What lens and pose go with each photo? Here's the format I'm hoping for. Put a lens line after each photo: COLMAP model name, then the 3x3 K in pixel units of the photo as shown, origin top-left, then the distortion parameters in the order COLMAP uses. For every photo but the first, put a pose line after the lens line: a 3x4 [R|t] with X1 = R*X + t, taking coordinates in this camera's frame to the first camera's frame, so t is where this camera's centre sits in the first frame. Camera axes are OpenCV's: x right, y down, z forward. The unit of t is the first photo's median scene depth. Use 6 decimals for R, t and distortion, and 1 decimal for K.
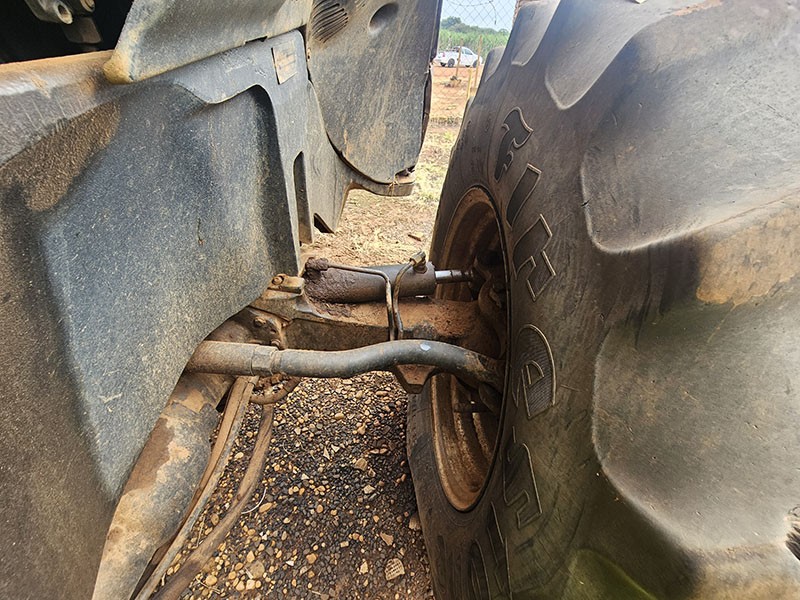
lens RADIAL K [[323.2, 0, 396.5], [0, 323.2, 301.4], [0, 0, 1]] dist [-0.003220, -0.000163]
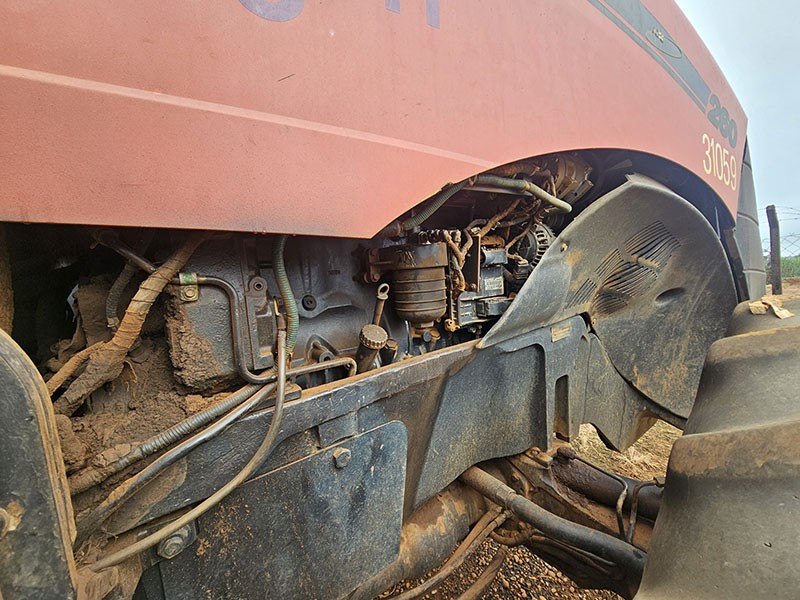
lens RADIAL K [[320.3, 0, 396.7], [0, 320.3, 295.0], [0, 0, 1]] dist [-0.002156, 0.000296]
pose [[0.587676, -0.045636, -0.807808, 0.485302], [-0.455217, 0.806747, -0.376744, 0.195942], [0.668890, 0.589132, 0.453332, -0.506166]]
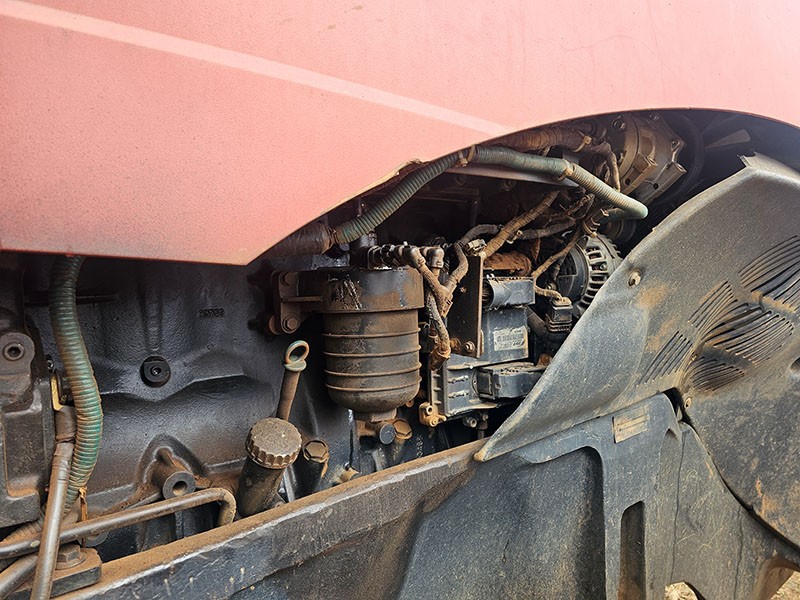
lens RADIAL K [[523.0, 0, 402.5], [0, 523.0, 300.4], [0, 0, 1]] dist [0.057095, -0.051165]
pose [[0.634728, -0.073551, -0.769228, 0.436494], [-0.454681, 0.769347, -0.448742, 0.075412], [0.624809, 0.634583, 0.454884, -0.433642]]
